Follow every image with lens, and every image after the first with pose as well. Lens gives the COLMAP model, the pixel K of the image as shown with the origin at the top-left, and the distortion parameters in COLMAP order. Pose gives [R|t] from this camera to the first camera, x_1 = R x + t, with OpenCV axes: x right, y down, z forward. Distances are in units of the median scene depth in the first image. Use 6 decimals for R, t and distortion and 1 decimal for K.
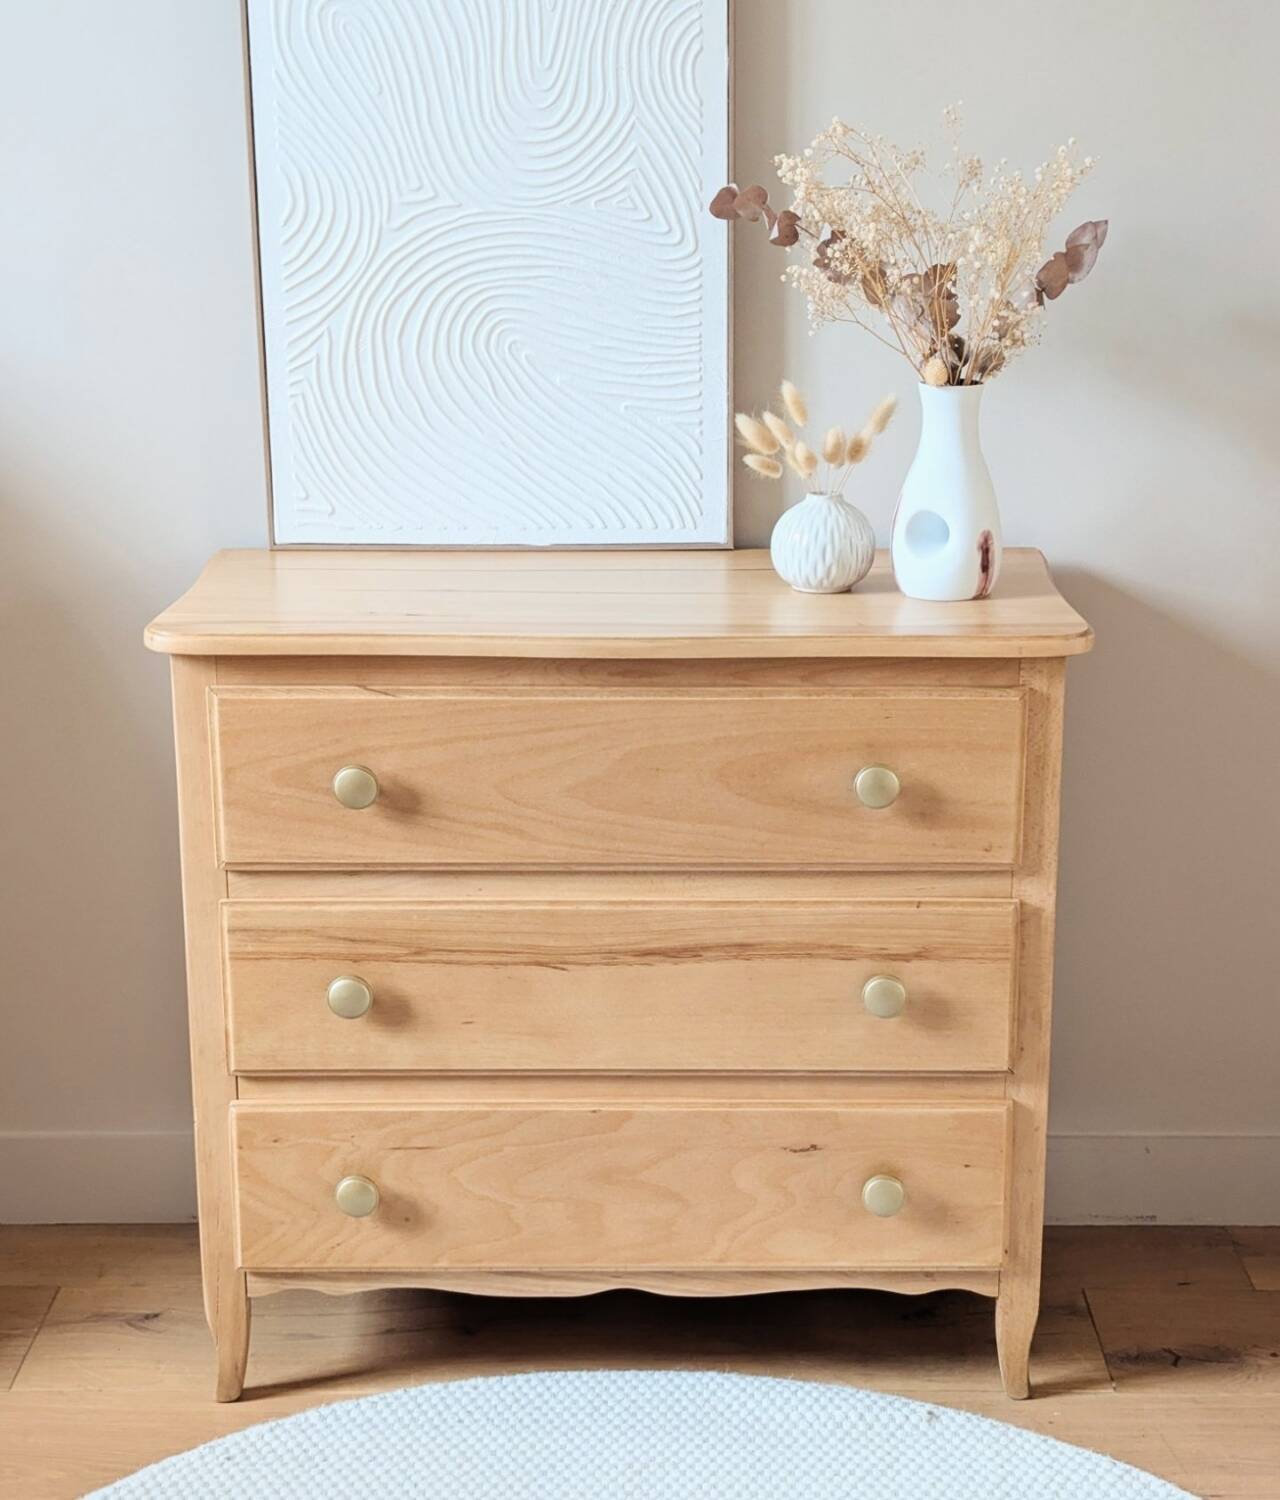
lens RADIAL K [[2748.5, 0, 626.7], [0, 2748.5, 829.8], [0, 0, 1]] dist [0.282425, -1.087696]
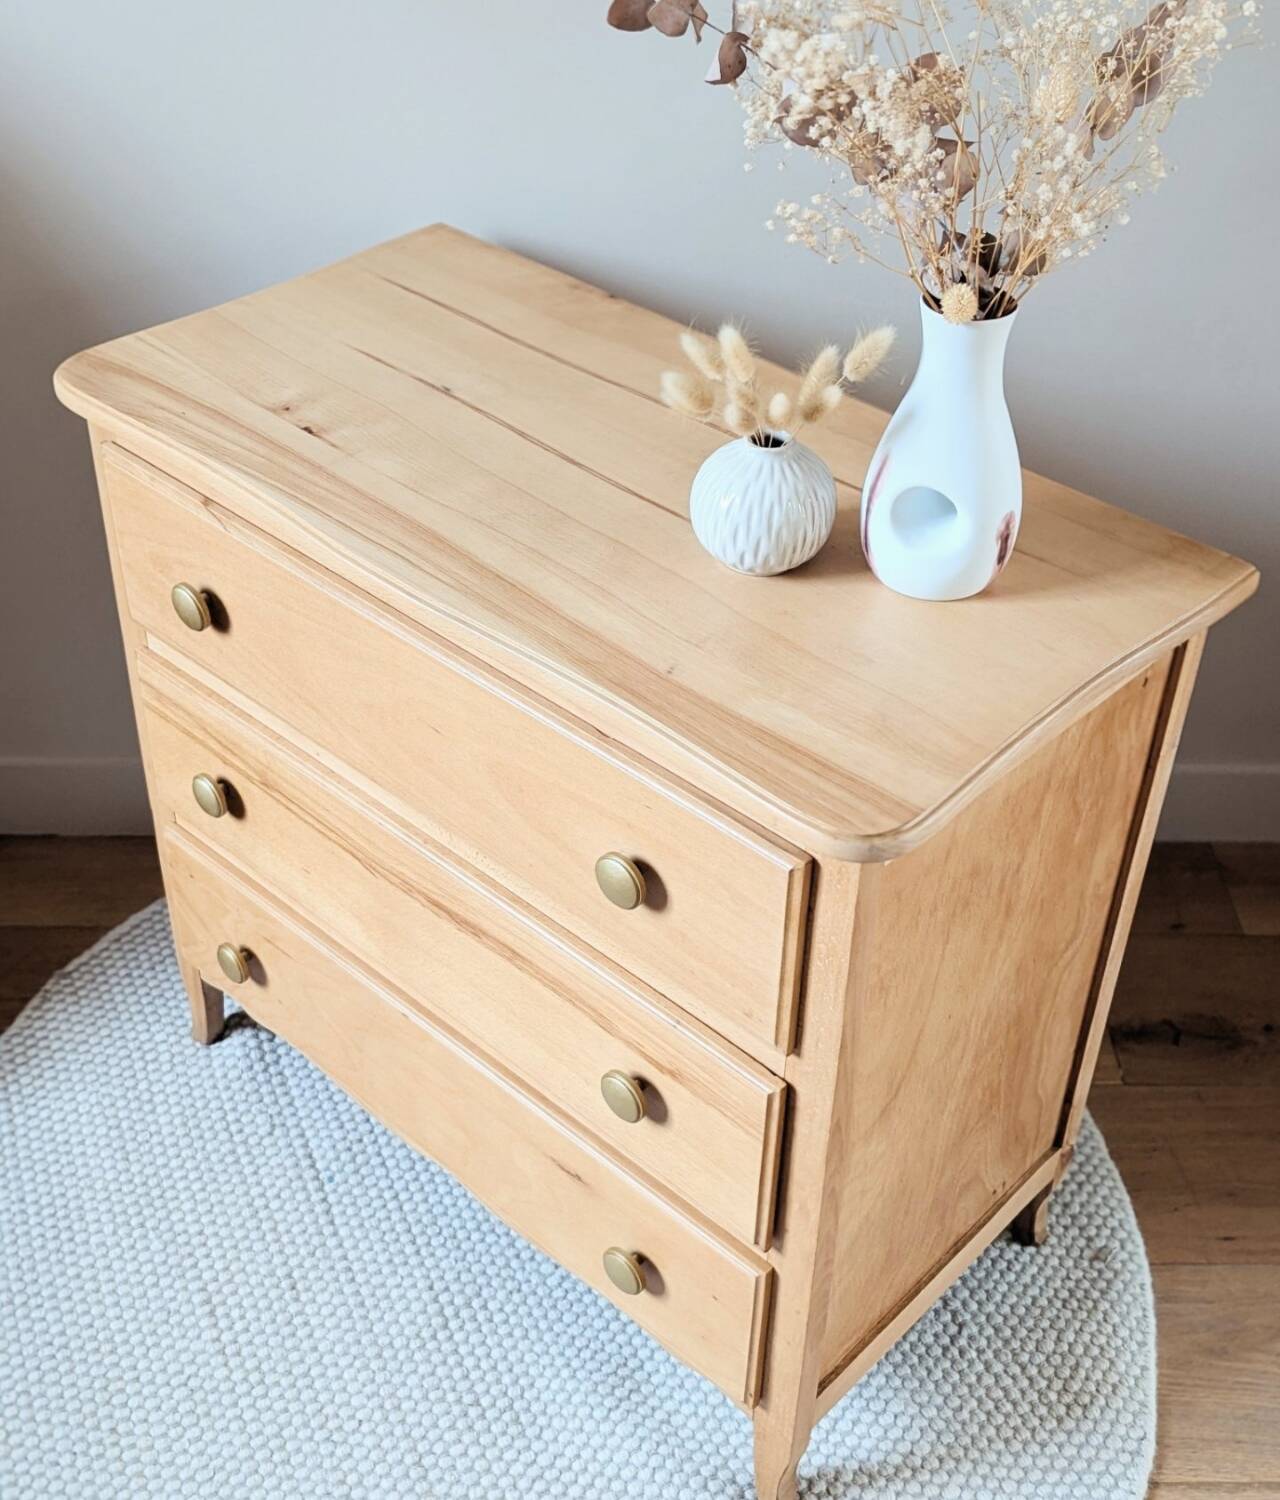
lens RADIAL K [[1932.3, 0, 613.0], [0, 1932.3, 725.9], [0, 0, 1]] dist [0.023866, -0.097113]
pose [[0.722447, 0.424522, -0.545758, 0.344945], [-0.196777, 0.882919, 0.426302, -0.265355], [0.662834, -0.200588, 0.721398, 0.621383]]
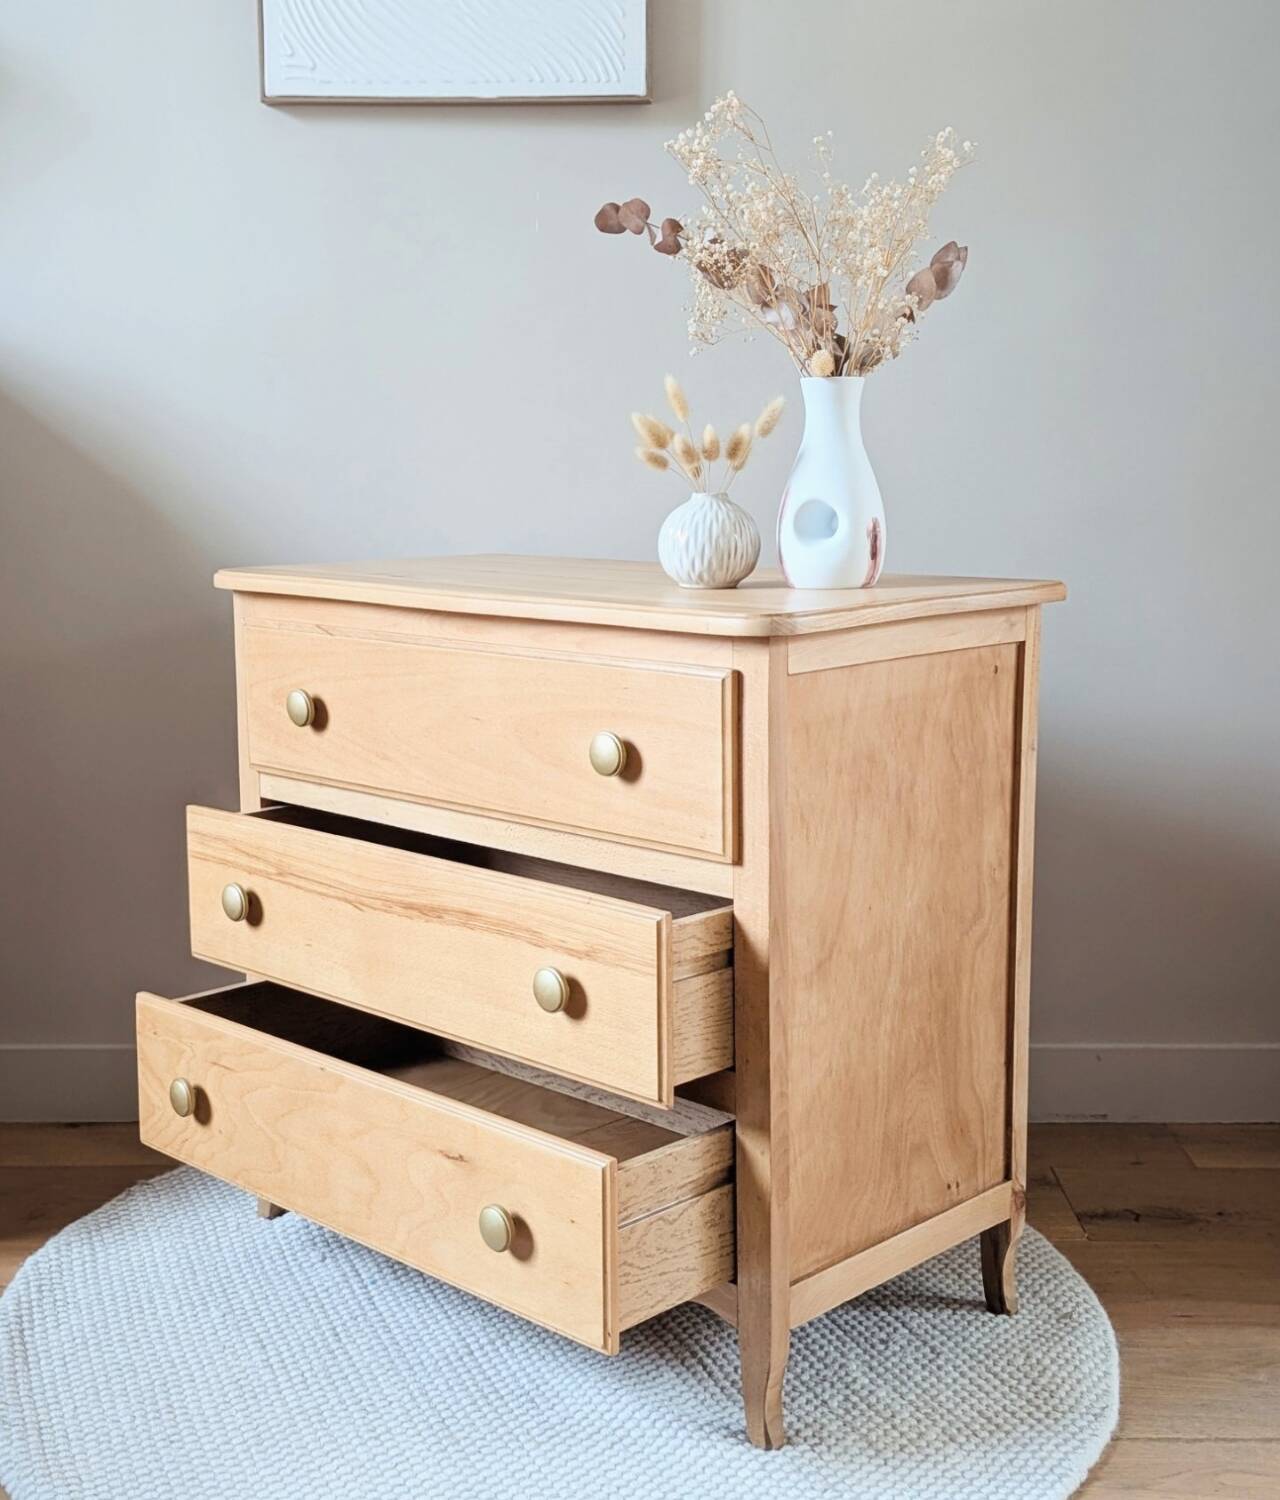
lens RADIAL K [[1952.0, 0, 600.0], [0, 1952.0, 703.9], [0, 0, 1]] dist [0.177345, -0.581690]
pose [[0.697611, 0.089585, -0.710854, 0.580477], [-0.178901, 0.982505, -0.051748, 0.003514], [0.693781, 0.163273, 0.701434, 0.484055]]
